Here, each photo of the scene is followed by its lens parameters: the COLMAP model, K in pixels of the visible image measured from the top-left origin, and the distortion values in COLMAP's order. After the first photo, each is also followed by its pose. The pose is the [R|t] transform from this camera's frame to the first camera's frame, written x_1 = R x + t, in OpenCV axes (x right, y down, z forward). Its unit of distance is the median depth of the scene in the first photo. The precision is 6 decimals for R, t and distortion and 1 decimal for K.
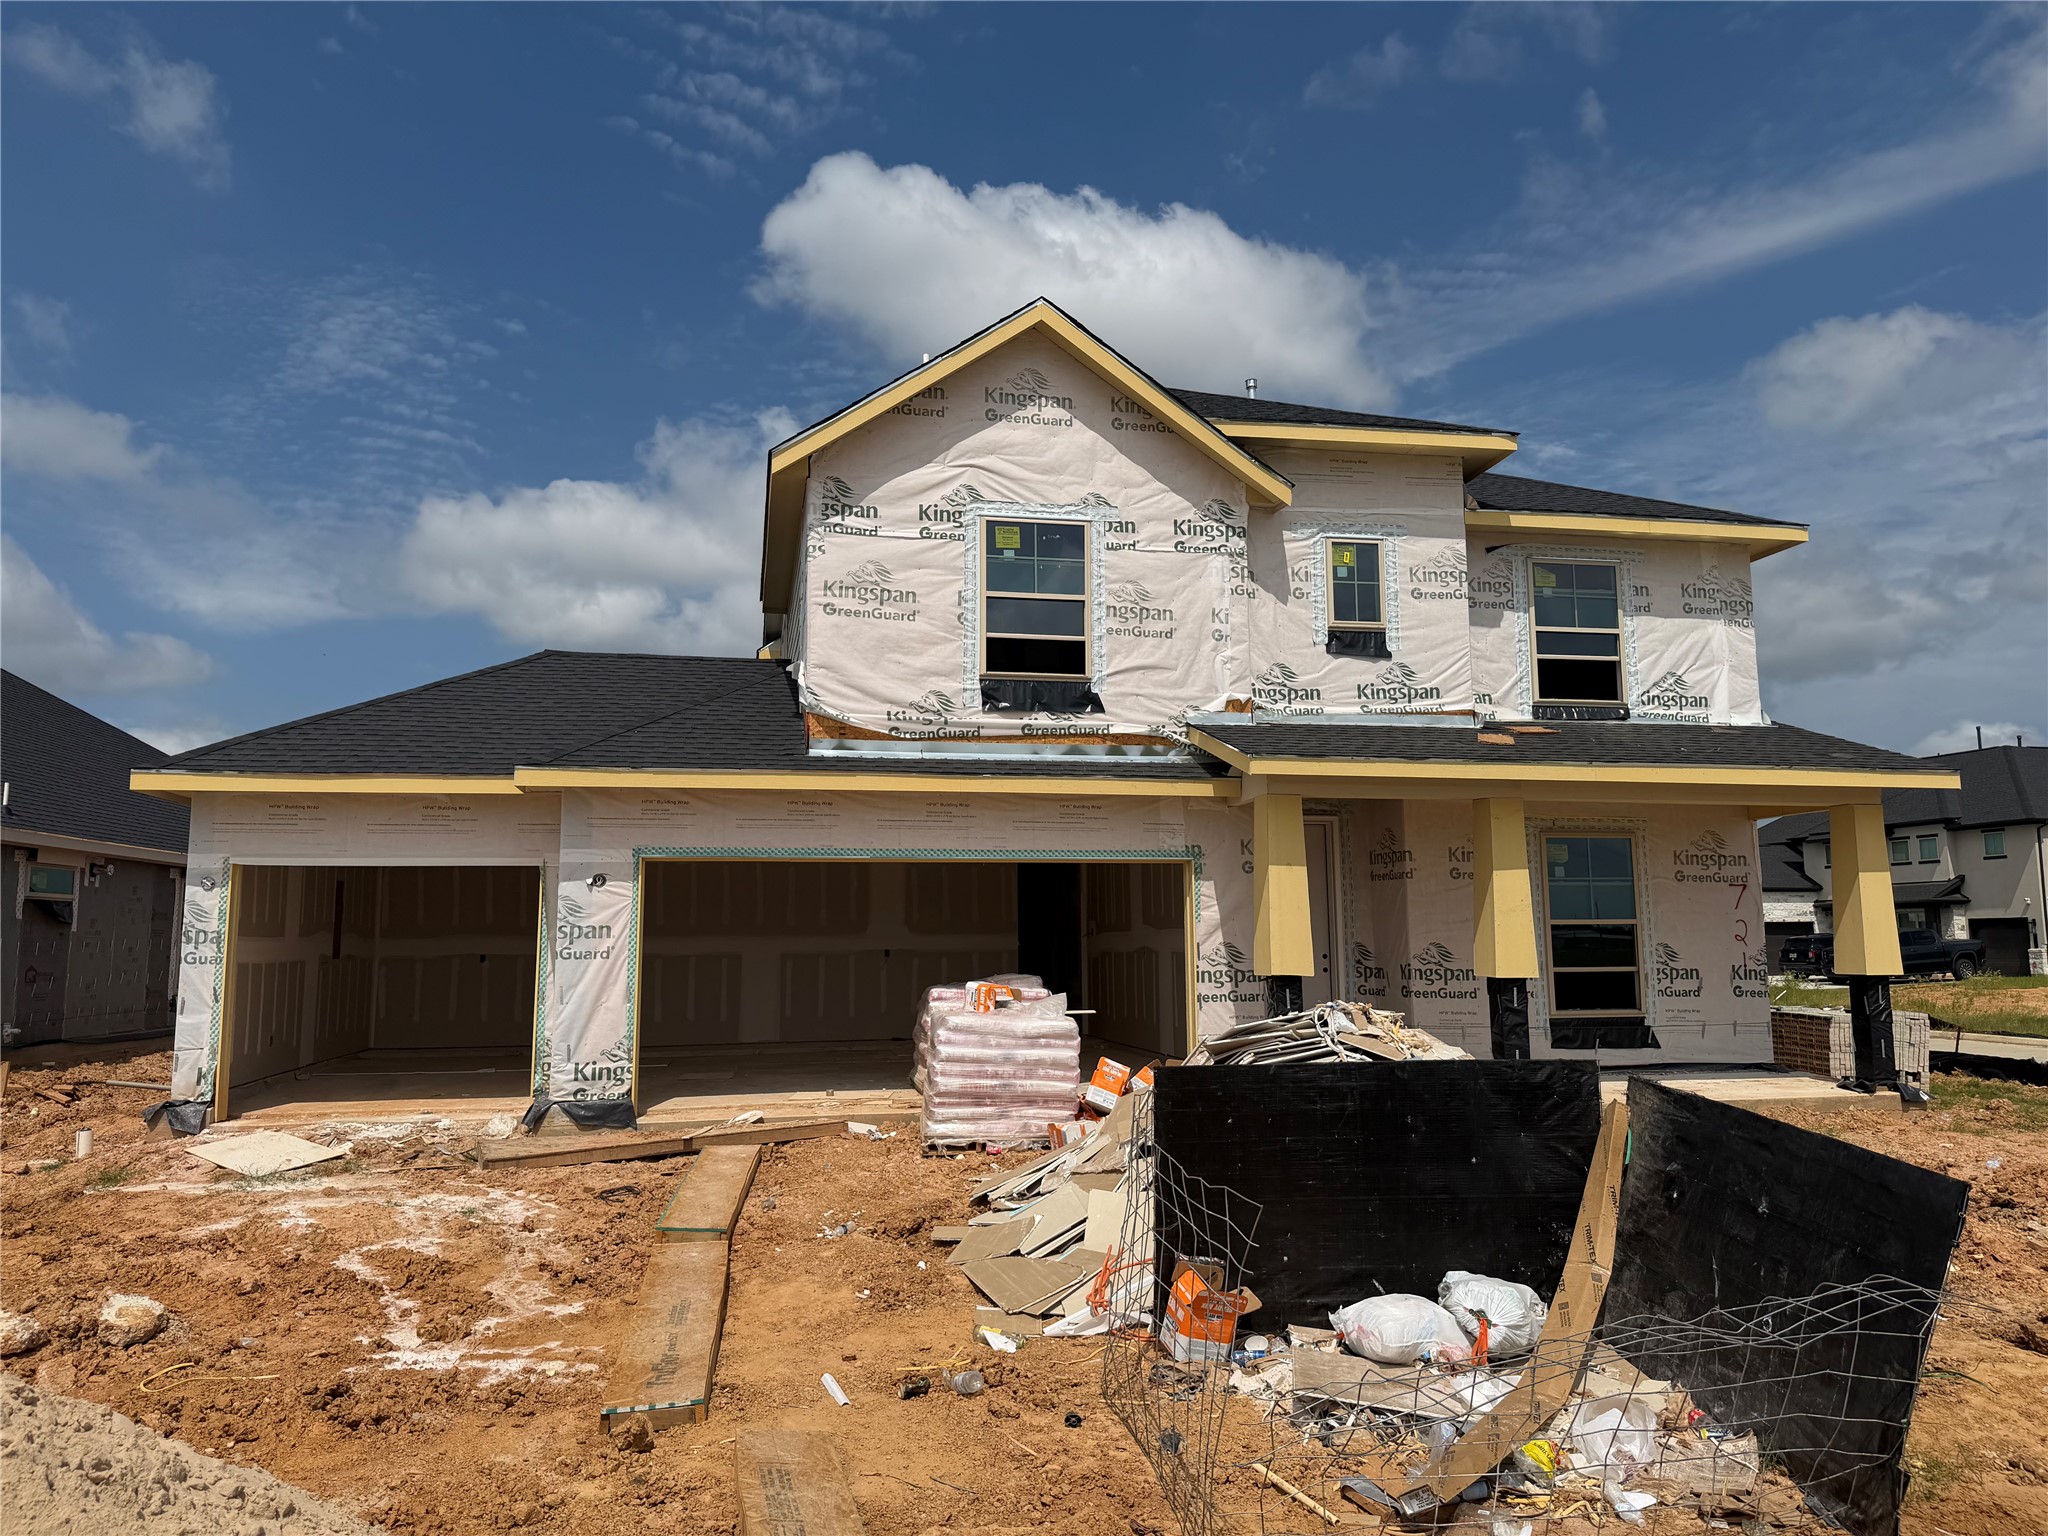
lens RADIAL K [[1455.2, 0, 1014.4], [0, 1455.2, 756.2], [0, 0, 1]] dist [0.096542, -0.031643]
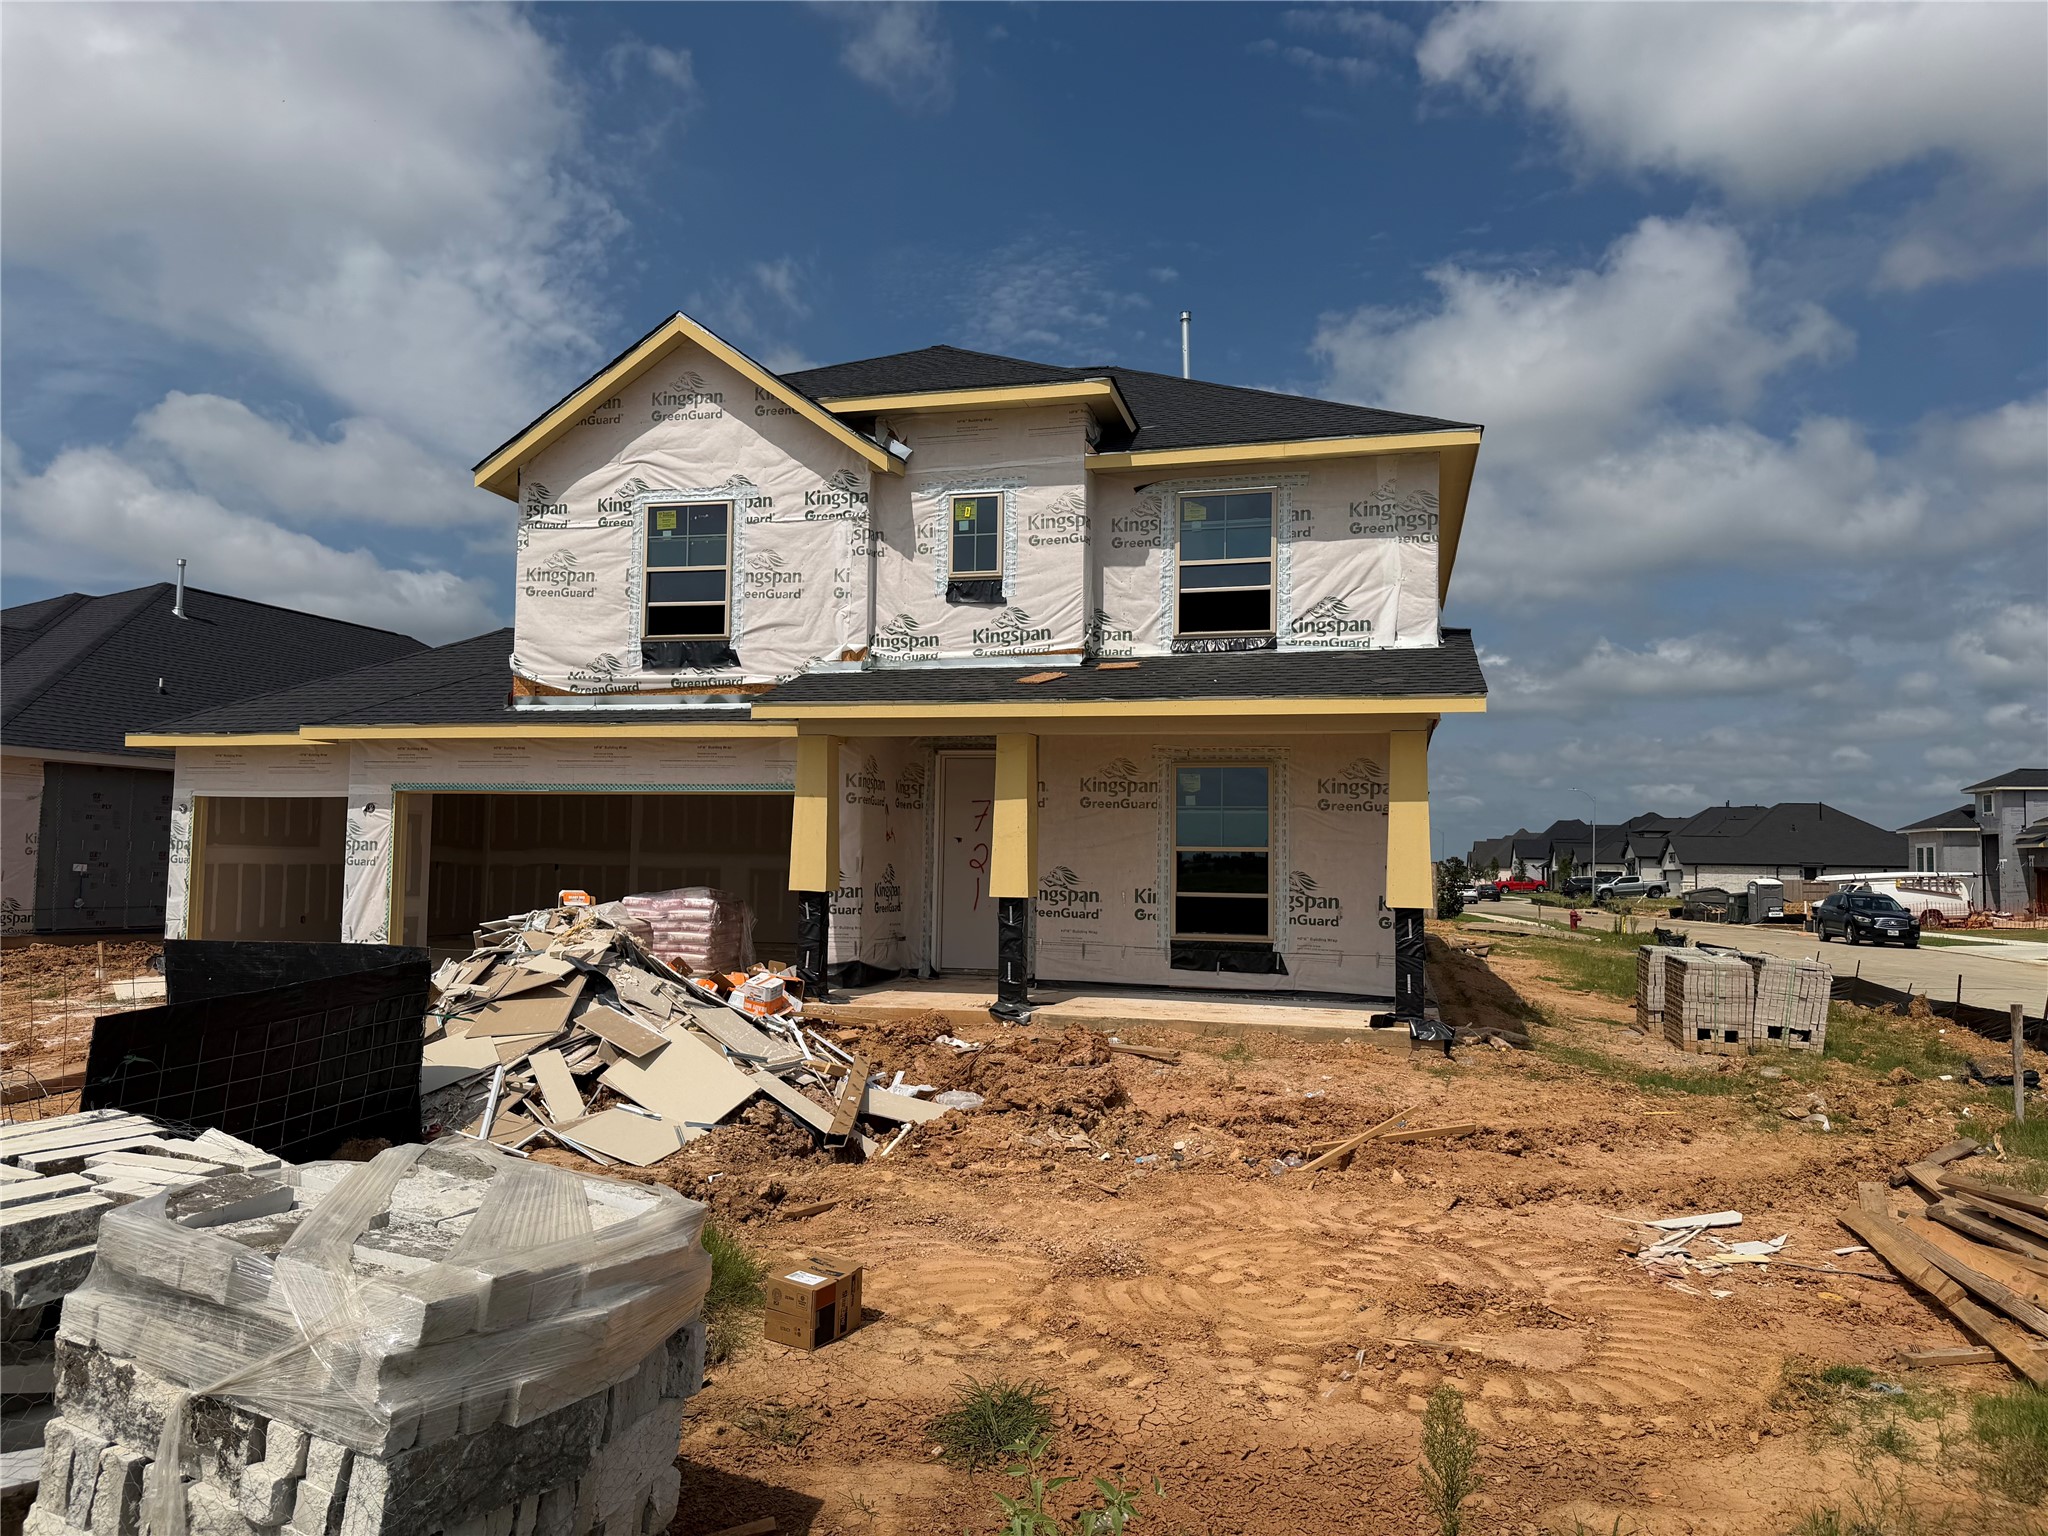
lens RADIAL K [[1455.2, 0, 1021.5], [0, 1455.2, 780.4], [0, 0, 1]] dist [0.096542, -0.031643]
pose [[0.902732, -0.005483, -0.430168, 0.728098], [0.033824, 0.997728, 0.058266, 0.000796], [0.428871, -0.067149, 0.900866, 0.033976]]
